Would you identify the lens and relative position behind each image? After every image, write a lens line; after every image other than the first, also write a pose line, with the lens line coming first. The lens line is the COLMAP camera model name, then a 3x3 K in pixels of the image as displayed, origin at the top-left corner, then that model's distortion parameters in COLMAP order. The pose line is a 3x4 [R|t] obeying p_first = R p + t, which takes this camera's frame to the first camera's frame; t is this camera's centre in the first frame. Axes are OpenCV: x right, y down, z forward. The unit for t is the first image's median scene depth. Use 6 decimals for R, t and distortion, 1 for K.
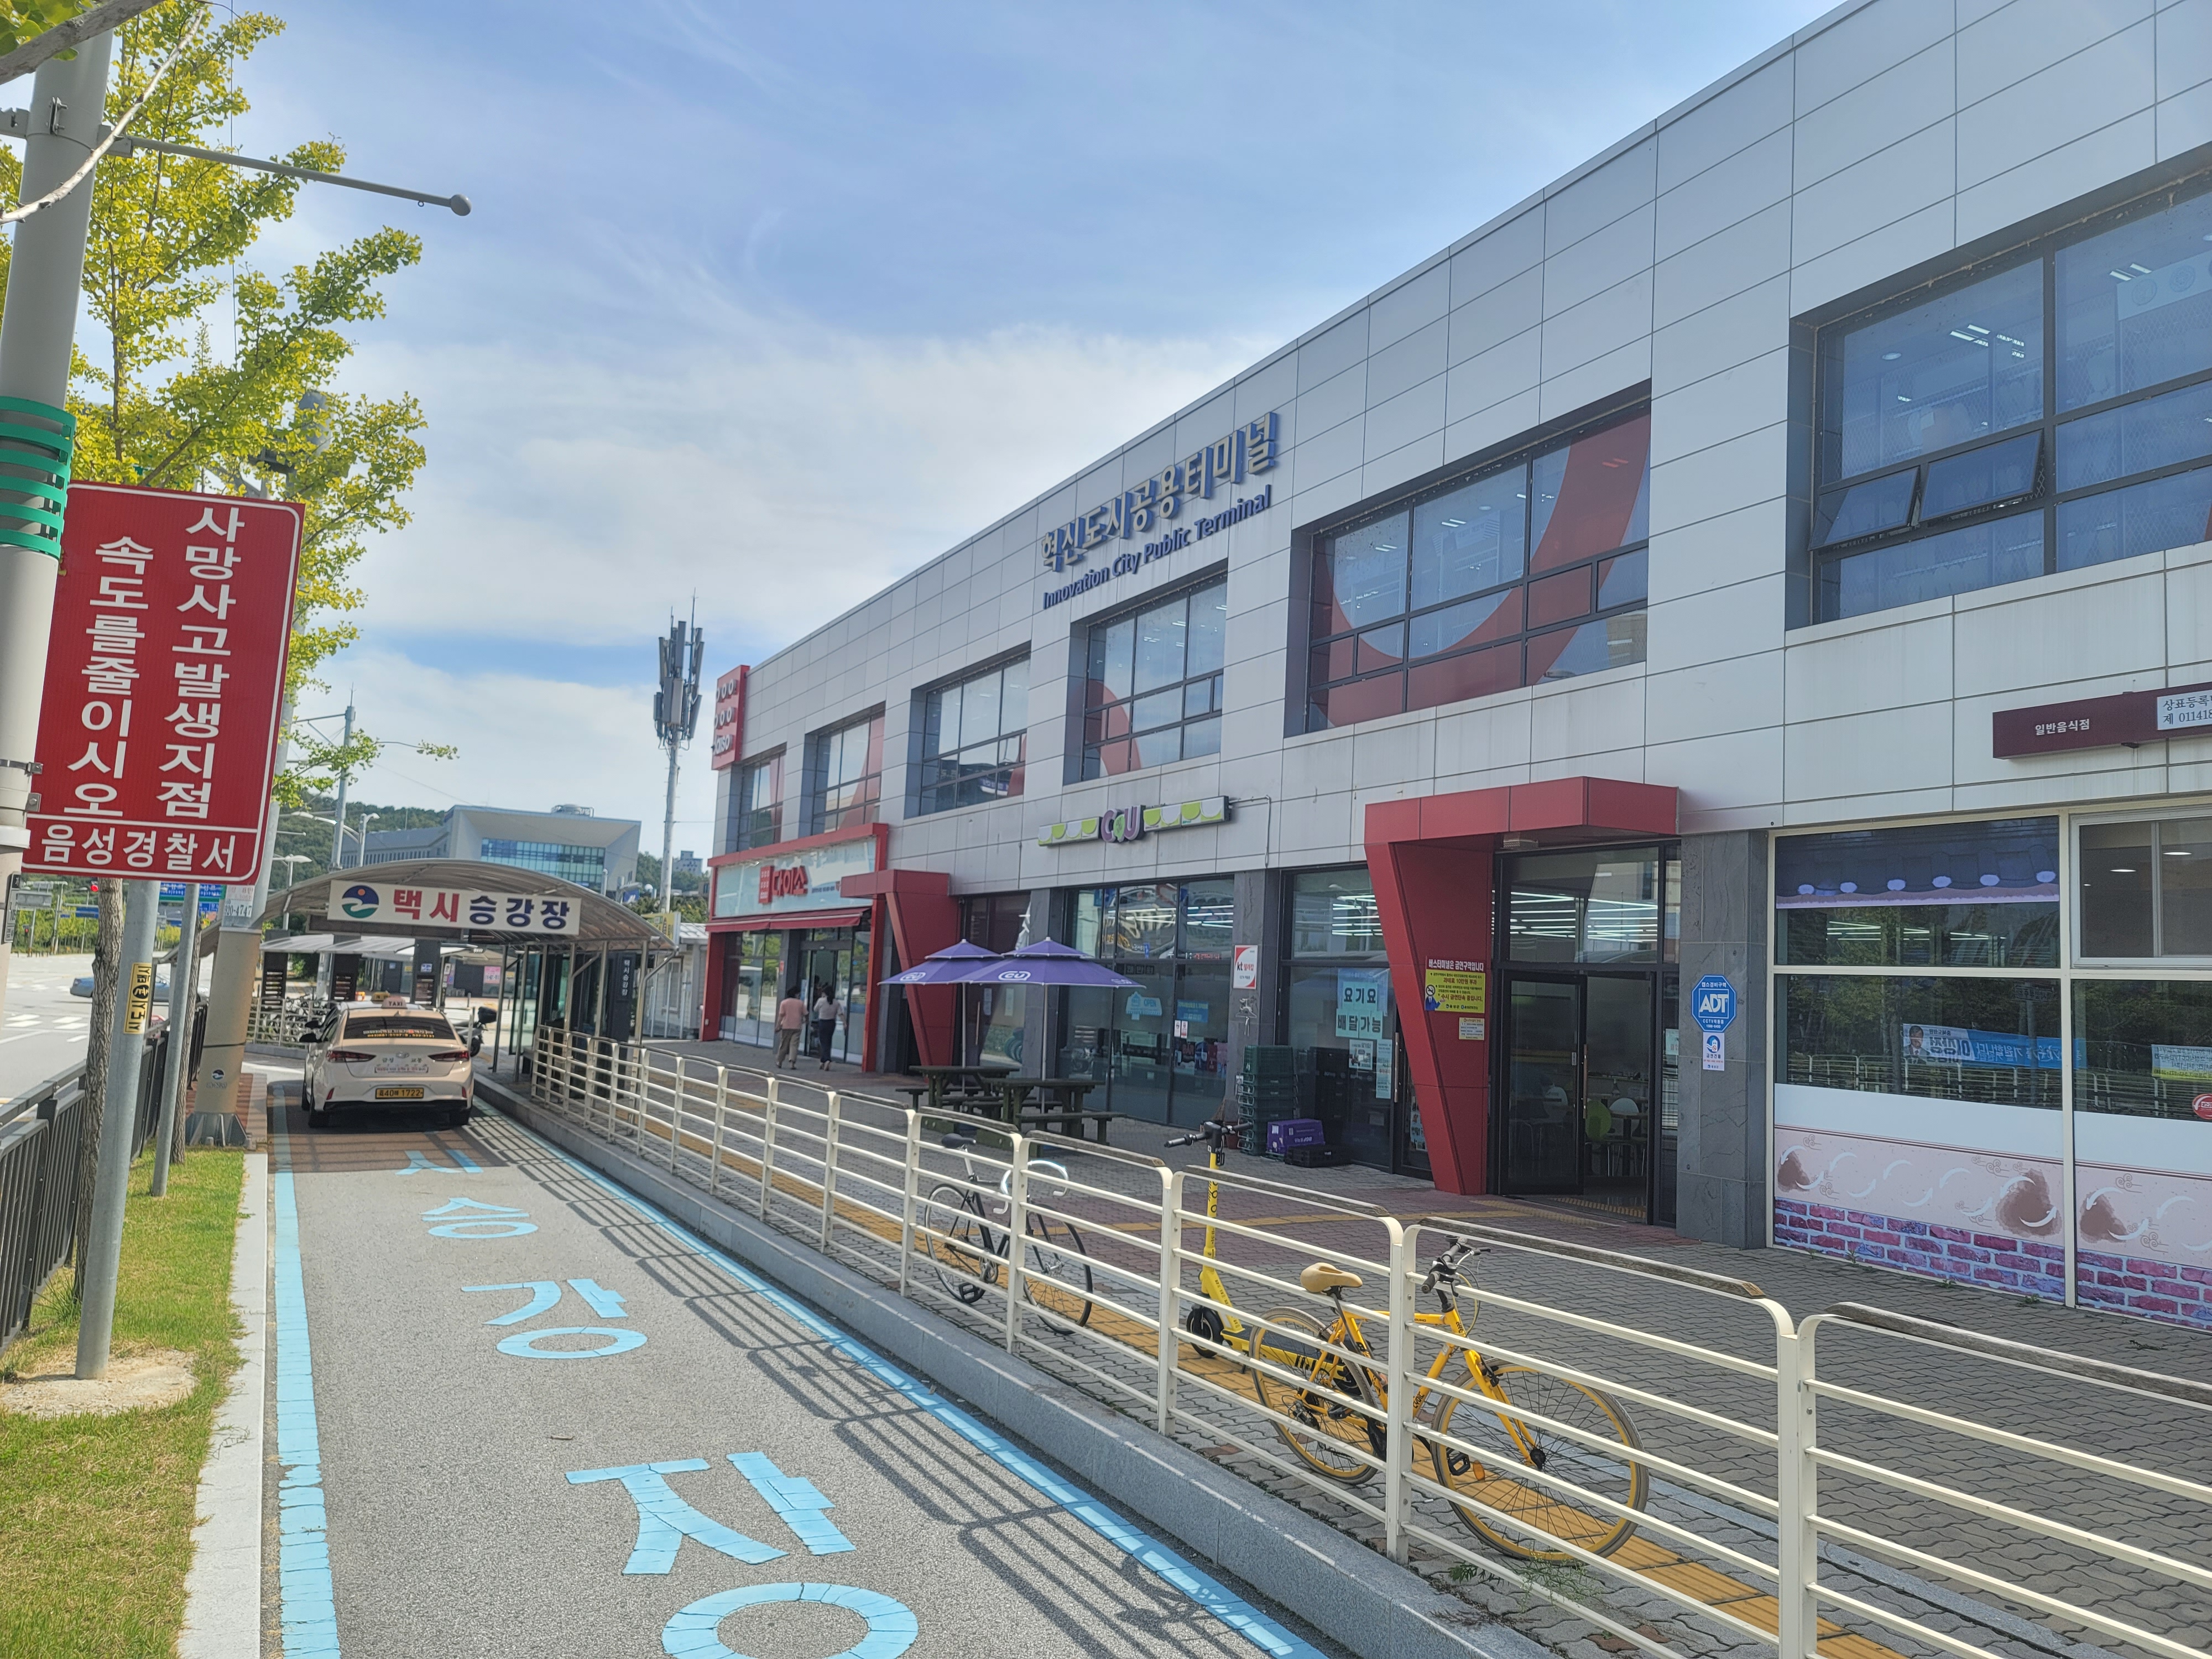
lens RADIAL K [[1564.7, 0, 1062.1], [0, 1564.7, 832.8], [0, 0, 1]] dist [0.075946, -0.077080]
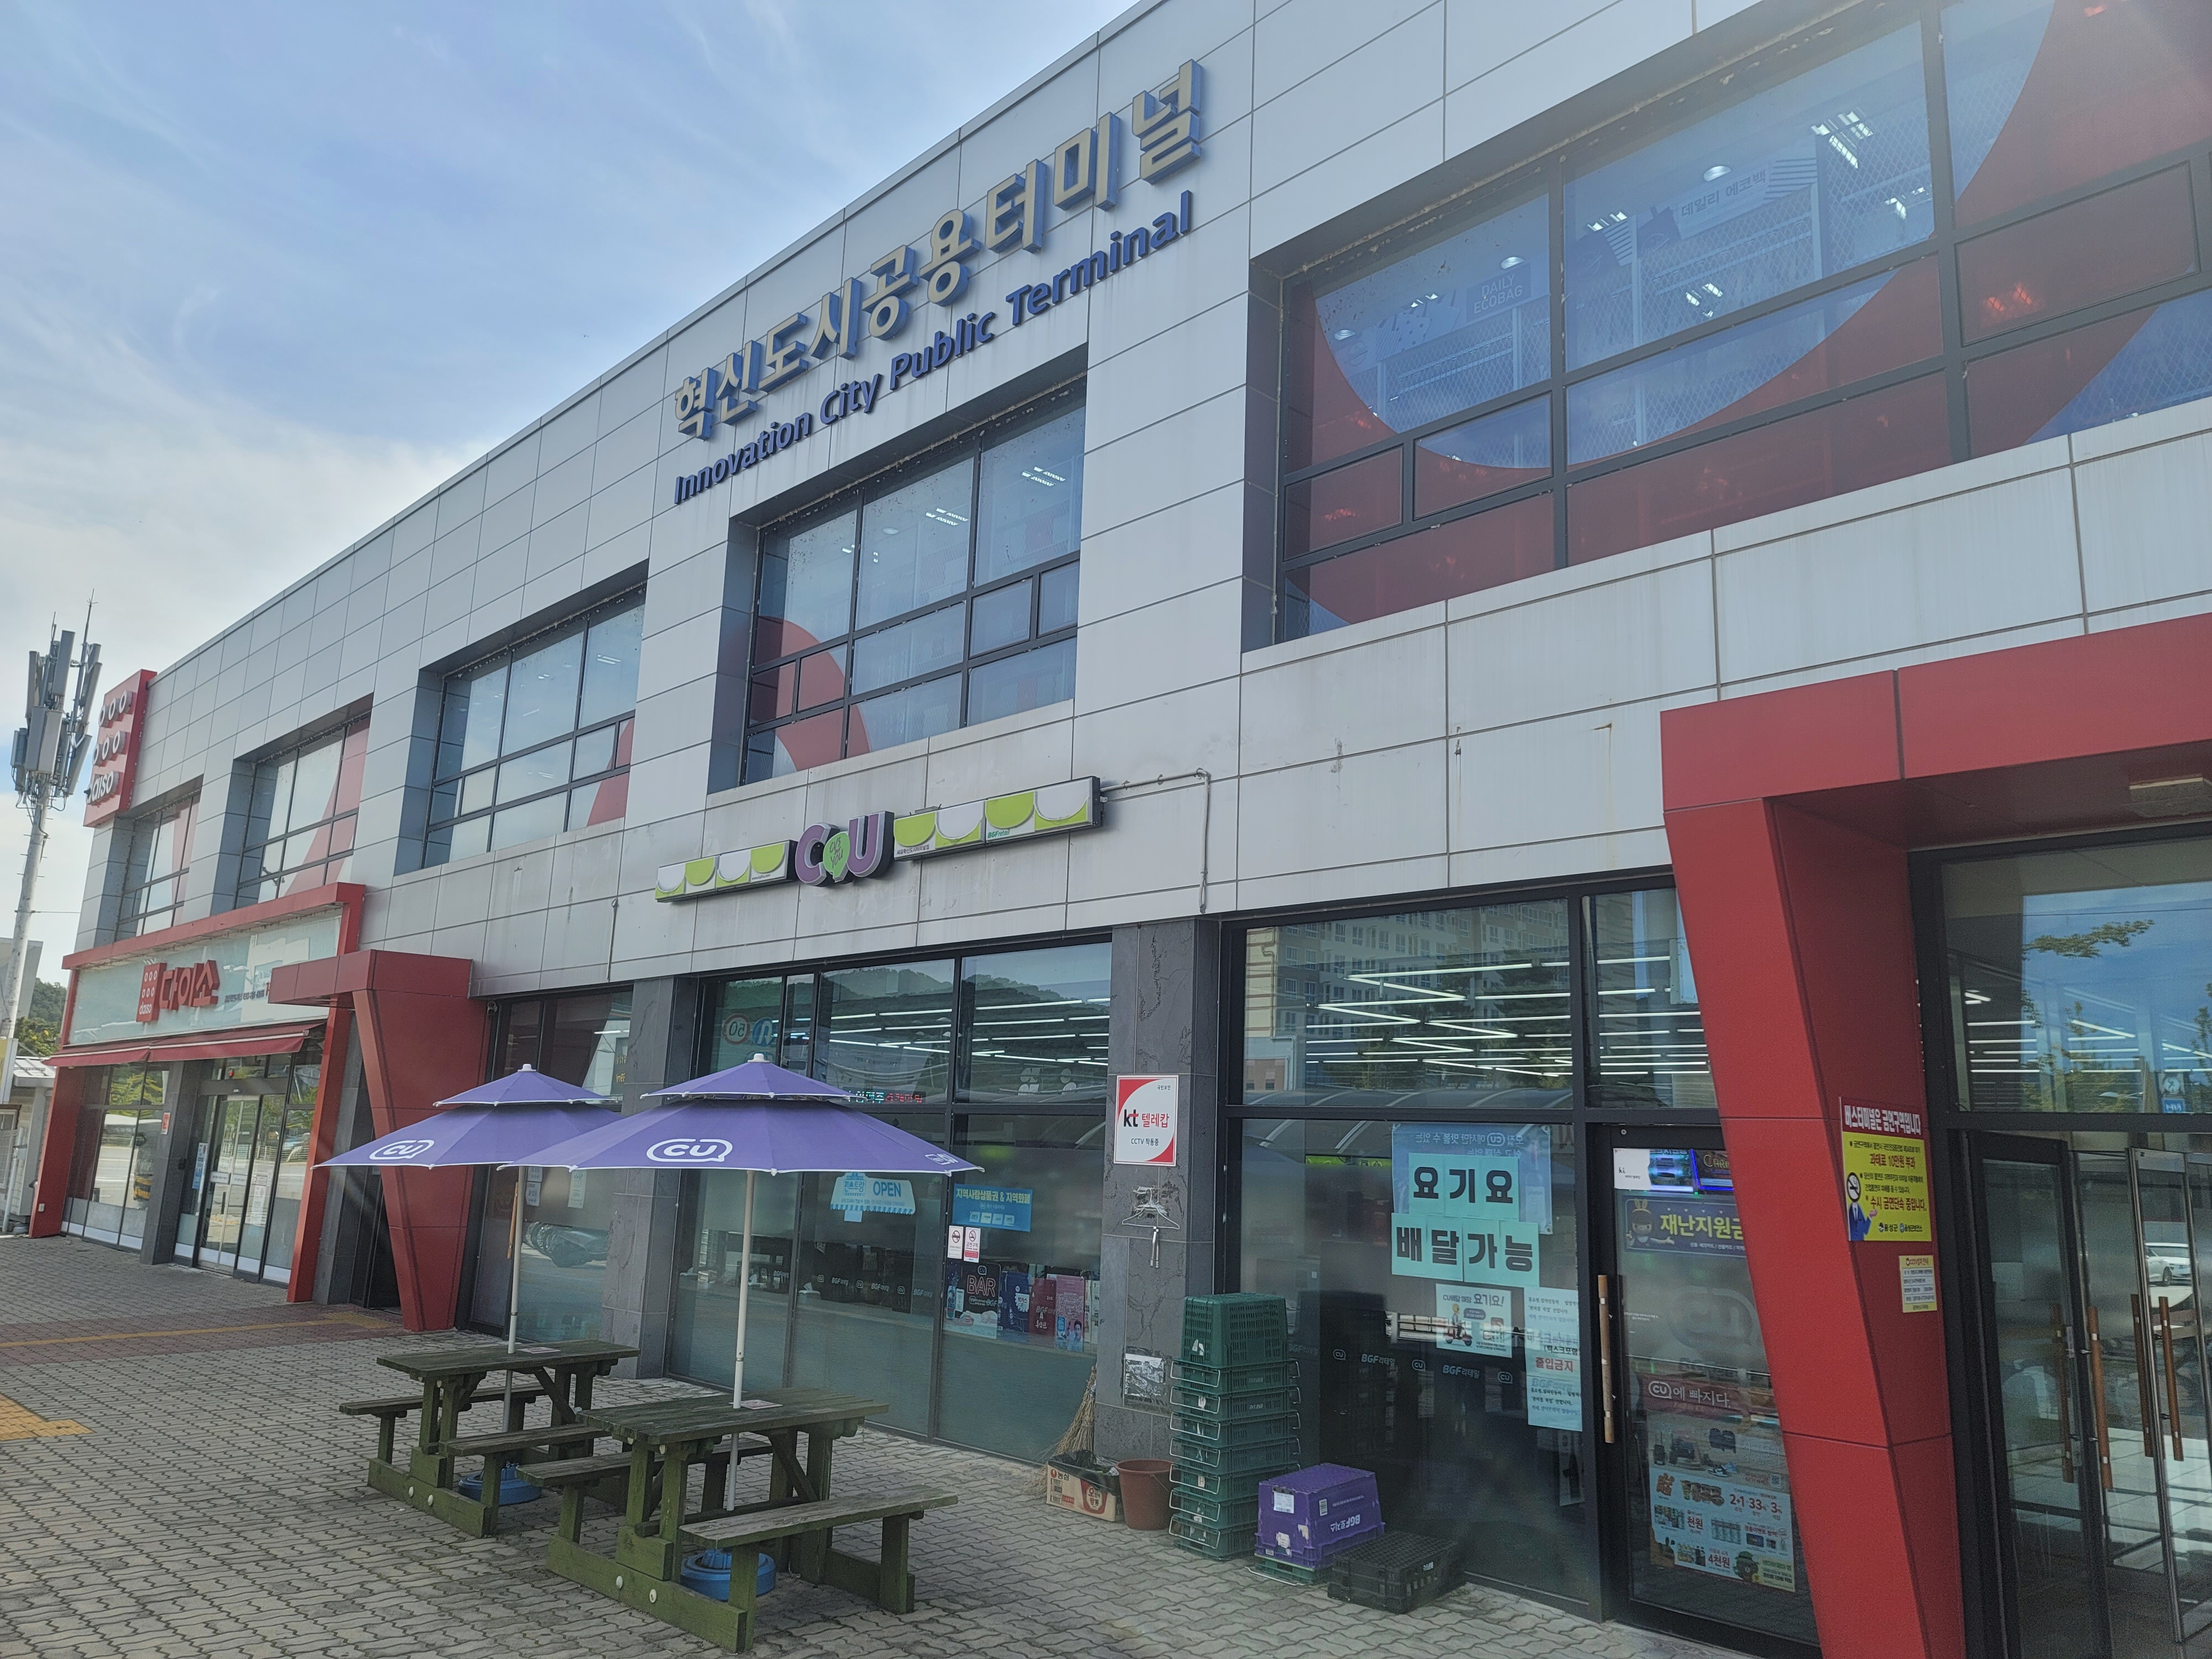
lens RADIAL K [[1564.7, 0, 1062.1], [0, 1564.7, 832.8], [0, 0, 1]] dist [0.075946, -0.077080]
pose [[0.954633, 0.046960, 0.294060, -0.046247], [-0.020339, 0.995464, -0.092944, 0.035889], [-0.297090, 0.082747, 0.951257, 0.450934]]
